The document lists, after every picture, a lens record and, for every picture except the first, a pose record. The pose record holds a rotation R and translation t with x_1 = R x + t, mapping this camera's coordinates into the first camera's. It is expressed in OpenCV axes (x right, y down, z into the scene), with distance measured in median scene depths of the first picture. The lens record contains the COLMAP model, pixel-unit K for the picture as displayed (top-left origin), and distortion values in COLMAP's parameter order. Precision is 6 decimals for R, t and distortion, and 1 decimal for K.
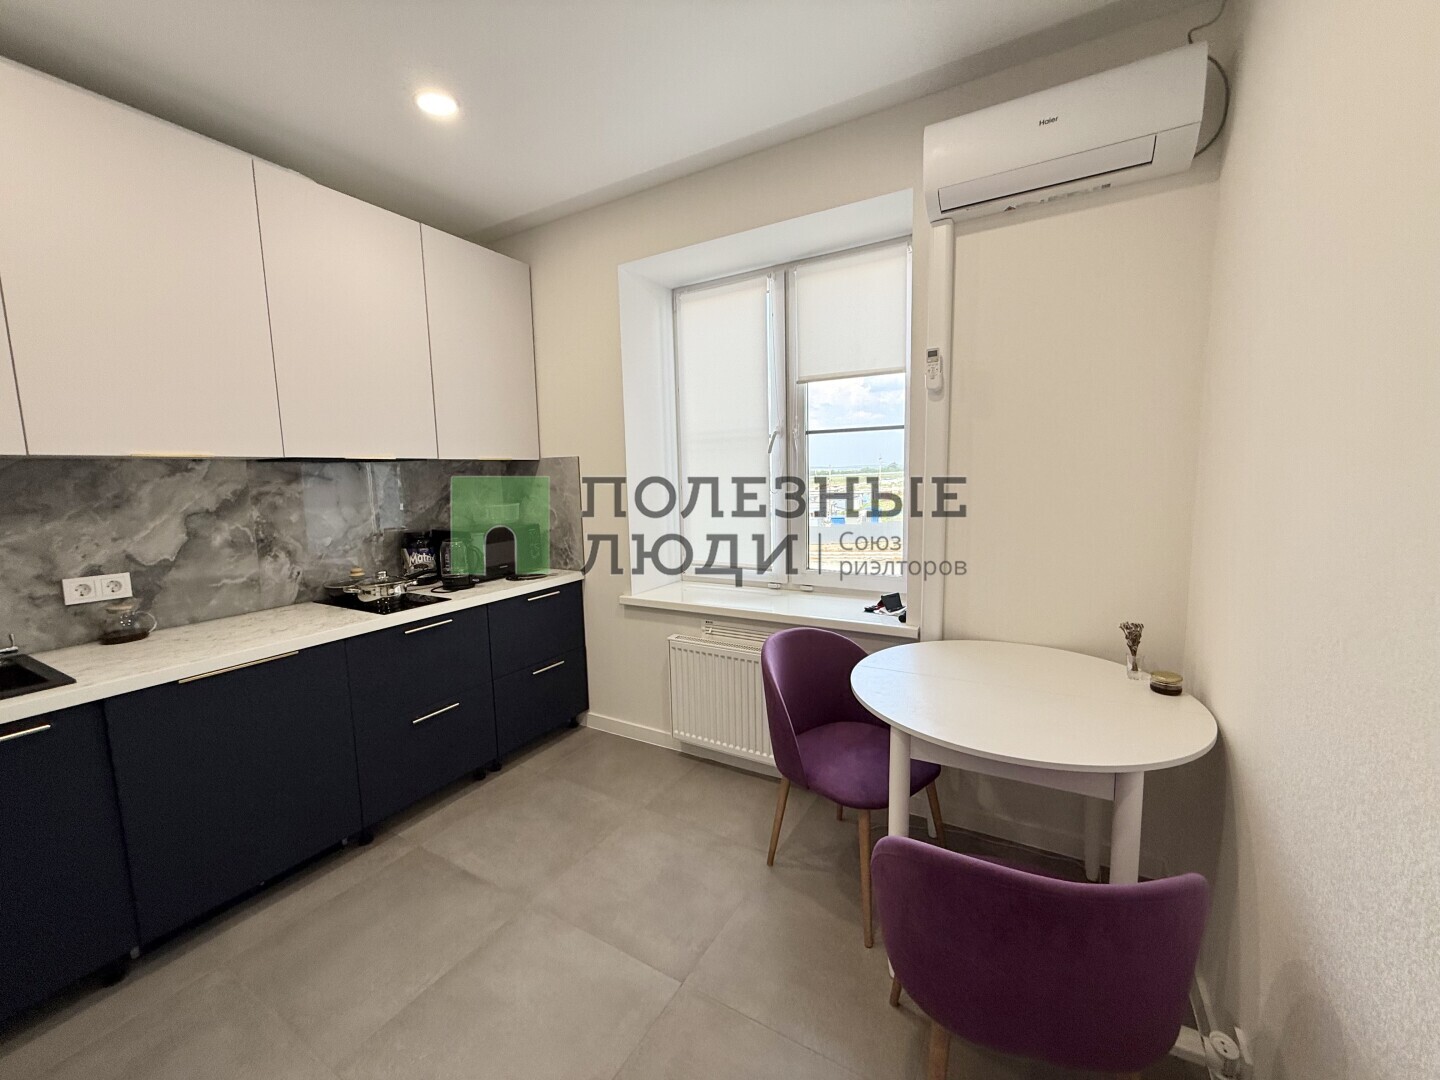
lens RADIAL K [[572.3, 0, 715.2], [0, 572.3, 540.4], [0, 0, 1]] dist [-0.000030, -0.000361]
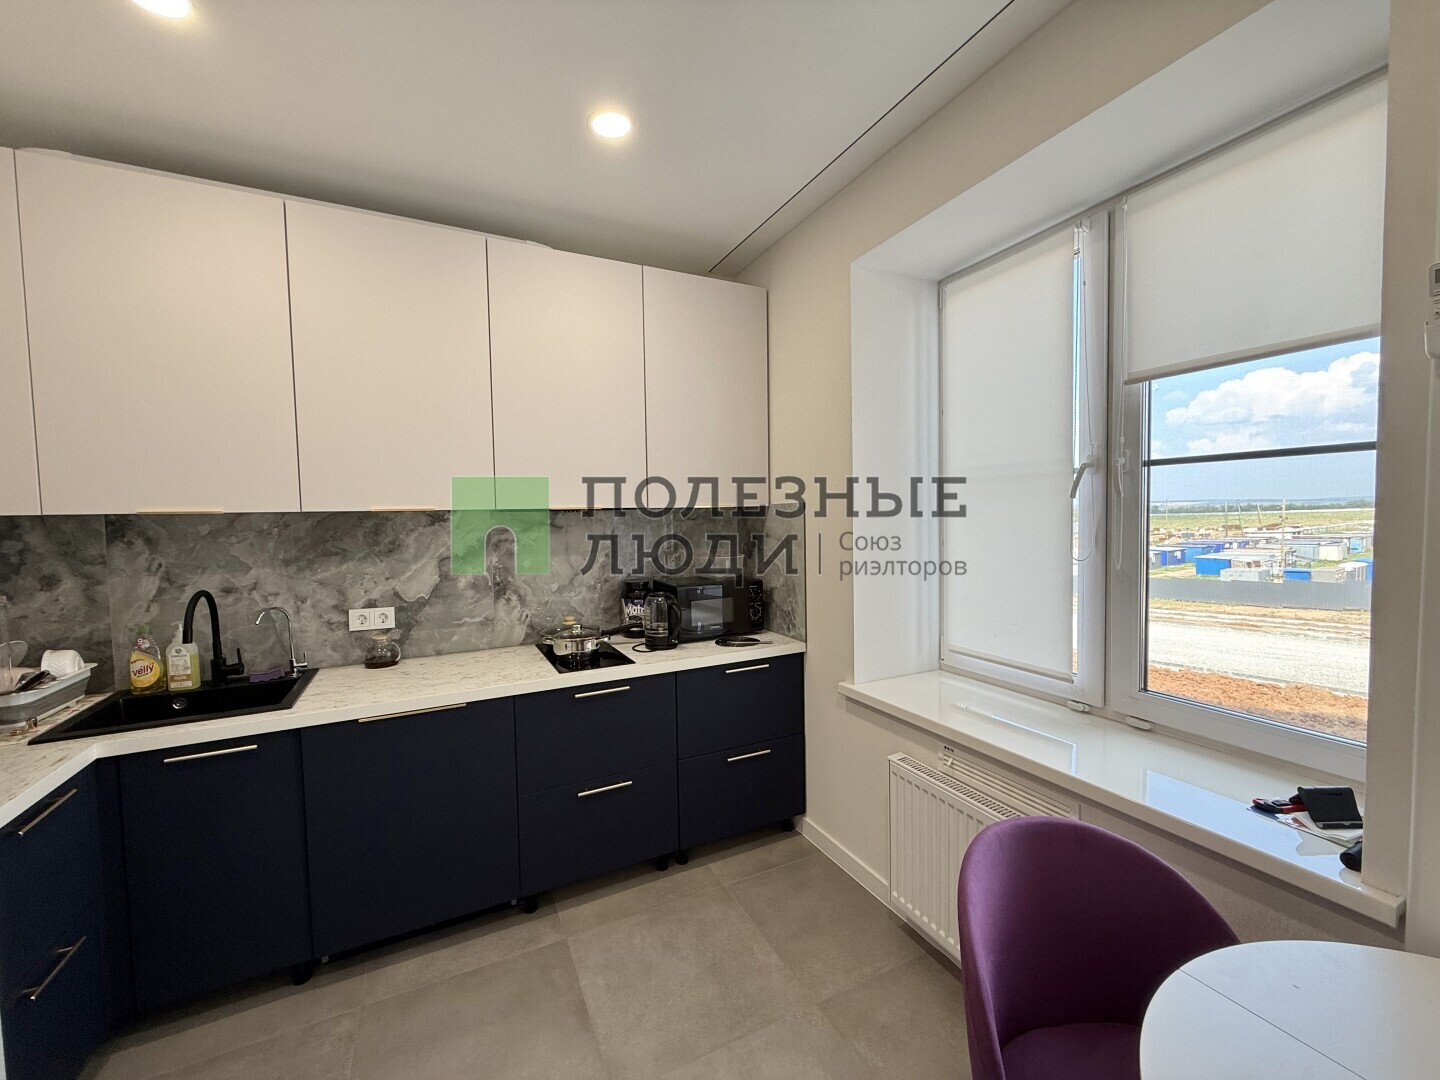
lens RADIAL K [[572.3, 0, 715.2], [0, 572.3, 540.4], [0, 0, 1]] dist [-0.000030, -0.000361]
pose [[0.833143, 0.033478, -0.552043, 0.152139], [-0.066653, 0.996969, -0.040133, -0.069227], [0.549026, 0.070232, 0.832849, 0.332754]]
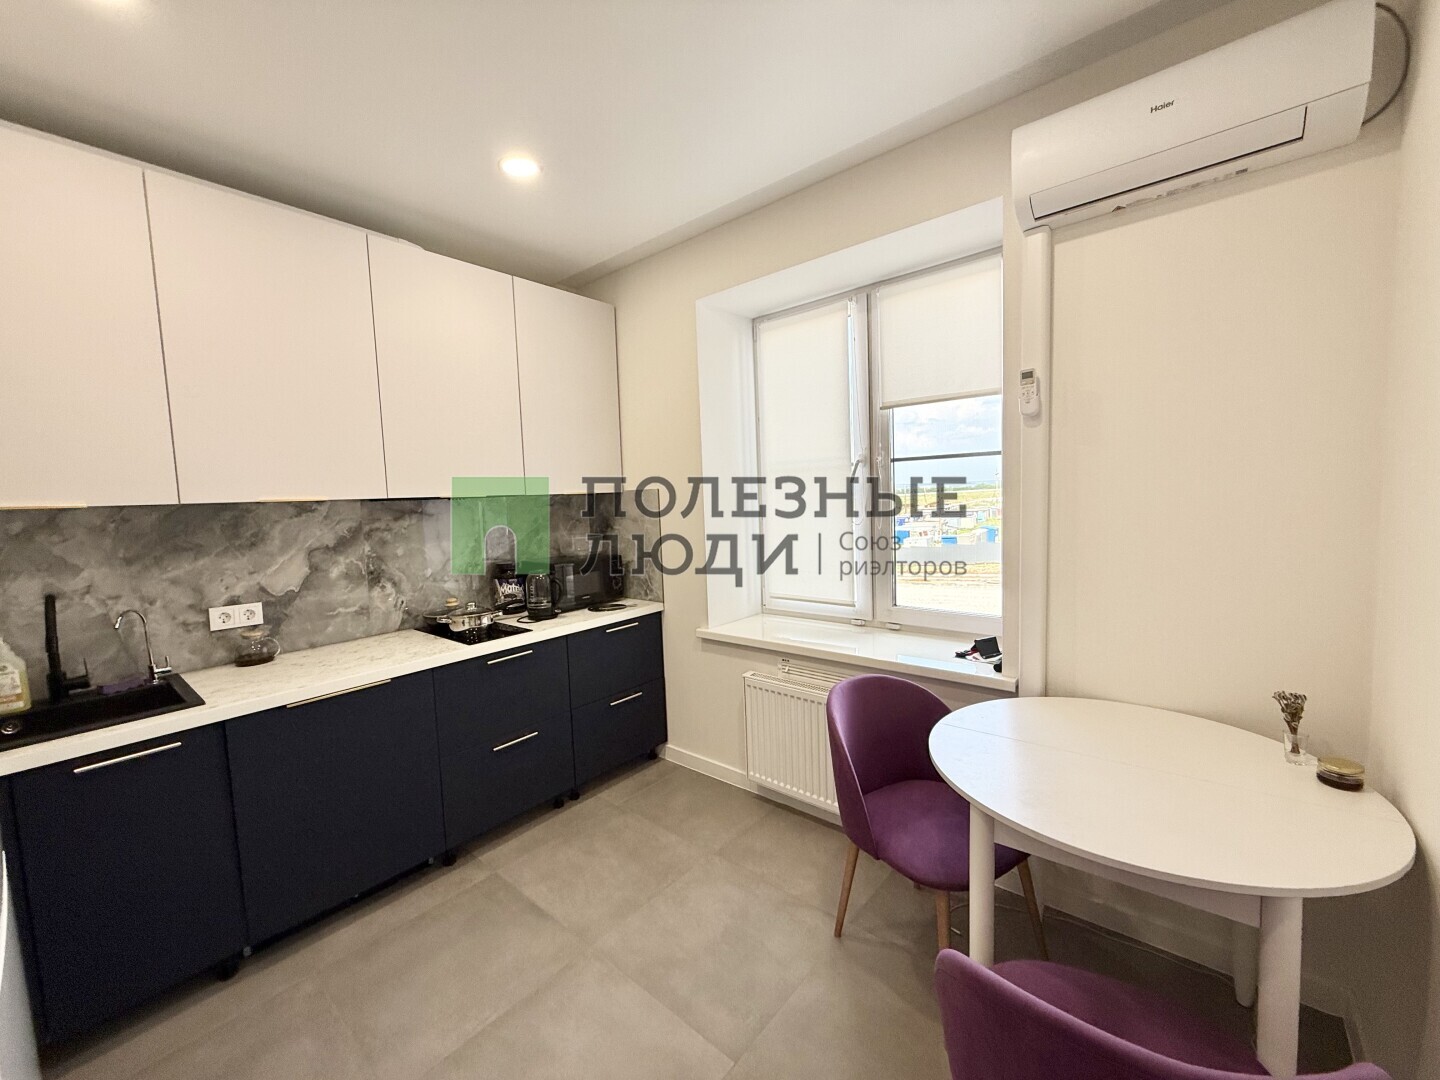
lens RADIAL K [[572.3, 0, 715.2], [0, 572.3, 540.4], [0, 0, 1]] dist [-0.000030, -0.000361]
pose [[0.984249, 0.000931, -0.176786, 0.052074], [-0.006894, 0.999428, -0.033123, -0.031163], [0.176654, 0.033820, 0.983692, 0.036791]]
